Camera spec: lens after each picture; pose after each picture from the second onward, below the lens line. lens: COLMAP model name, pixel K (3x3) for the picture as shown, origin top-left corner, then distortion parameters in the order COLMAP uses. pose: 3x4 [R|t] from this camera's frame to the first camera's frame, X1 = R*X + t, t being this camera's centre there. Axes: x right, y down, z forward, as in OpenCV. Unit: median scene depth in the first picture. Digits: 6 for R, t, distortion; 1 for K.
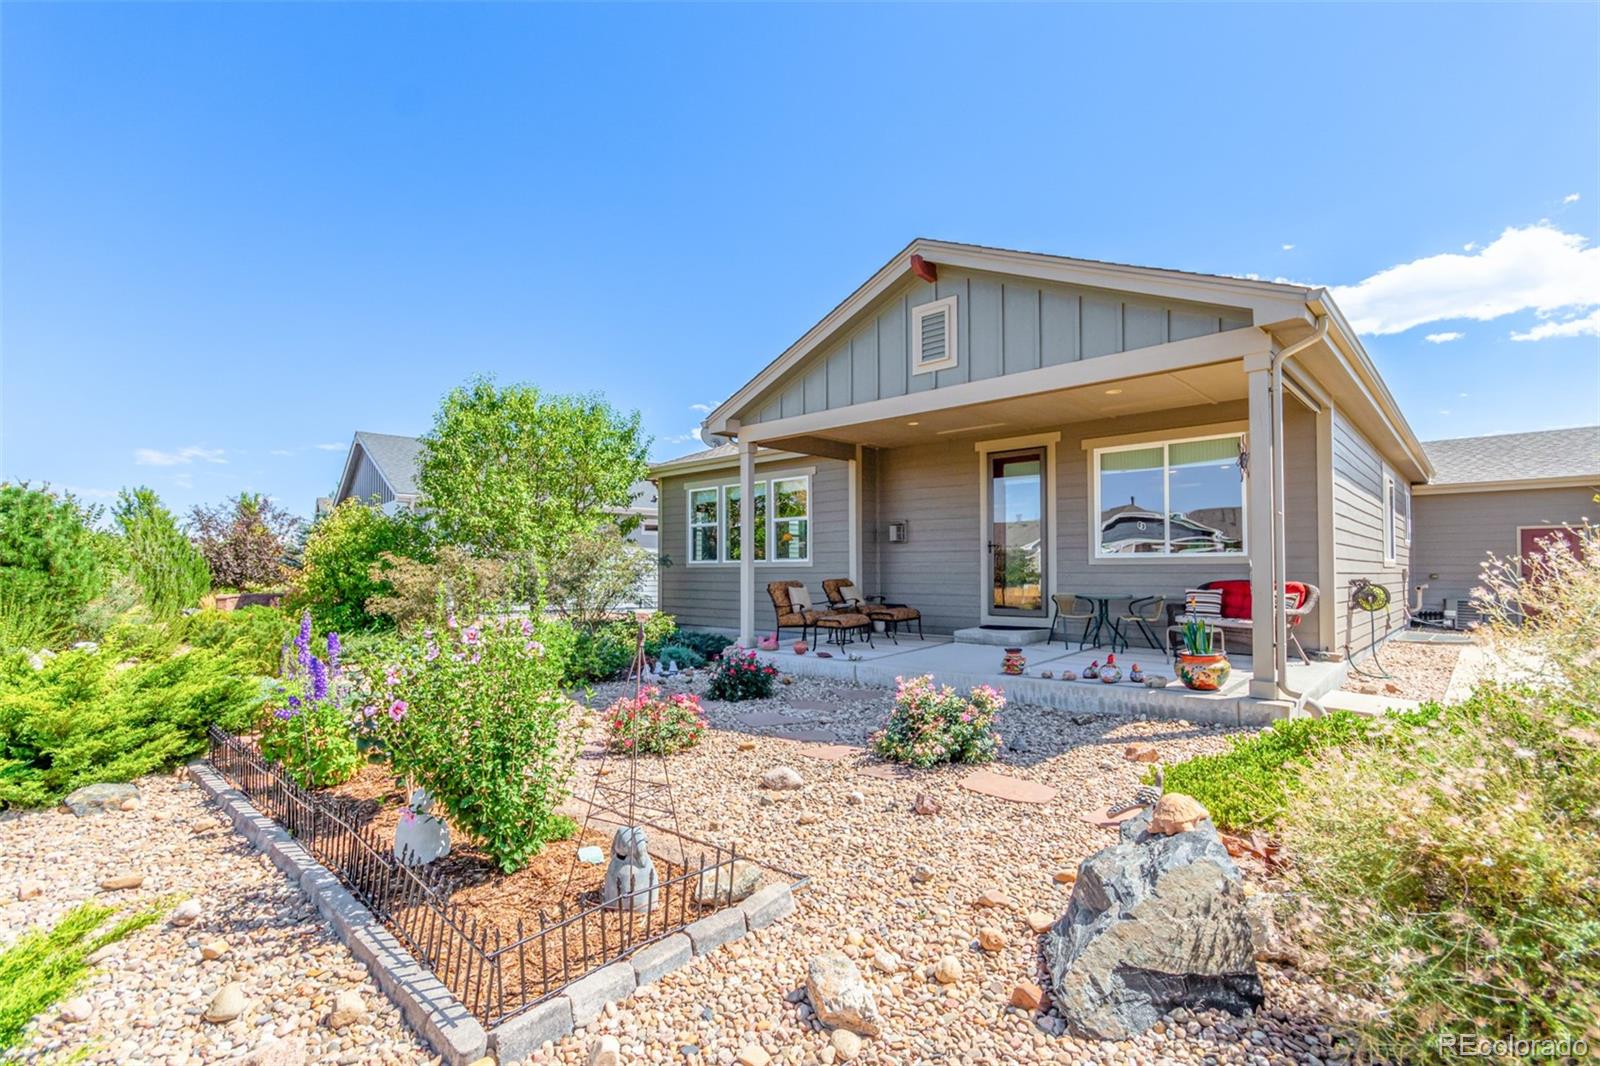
lens RADIAL K [[760.8, 0, 798.5], [0, 760.8, 559.0], [0, 0, 1]] dist [0.003209, 0.000566]
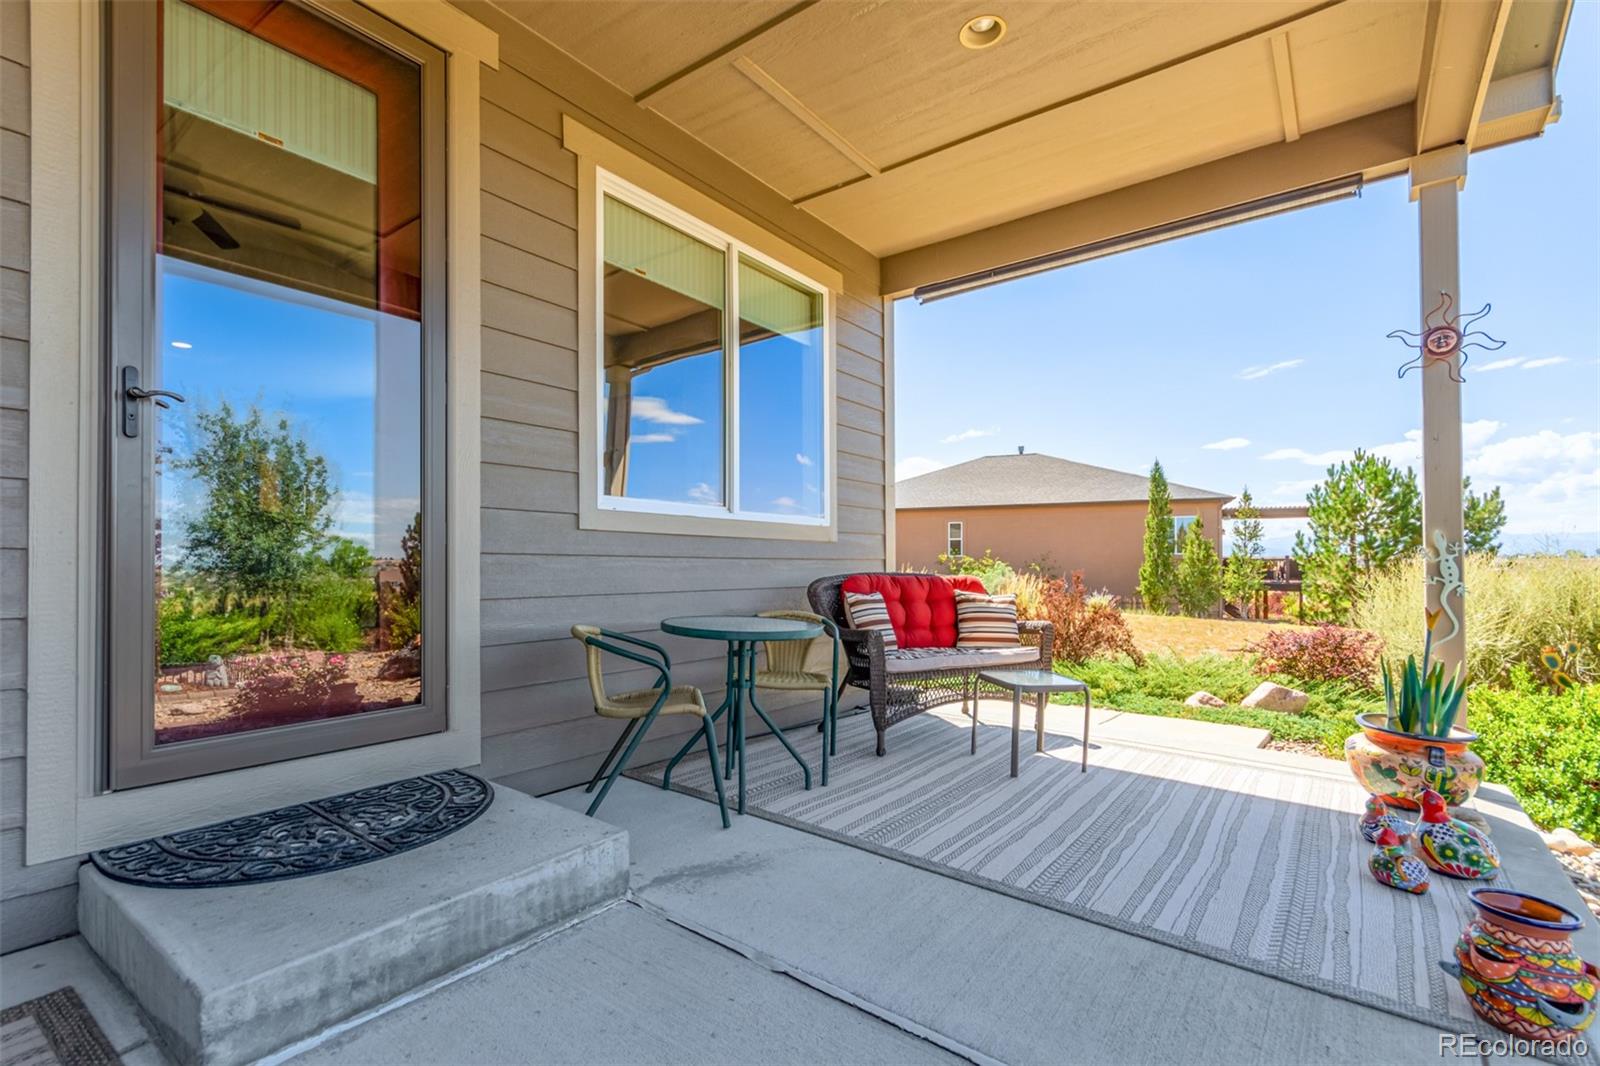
lens RADIAL K [[760.8, 0, 798.5], [0, 760.8, 559.0], [0, 0, 1]] dist [0.003209, 0.000566]
pose [[-0.115487, 0.010537, 0.993253, 0.066531], [-0.013797, 0.999830, -0.012211, 0.021207], [-0.993213, -0.015114, -0.115322, 0.951533]]
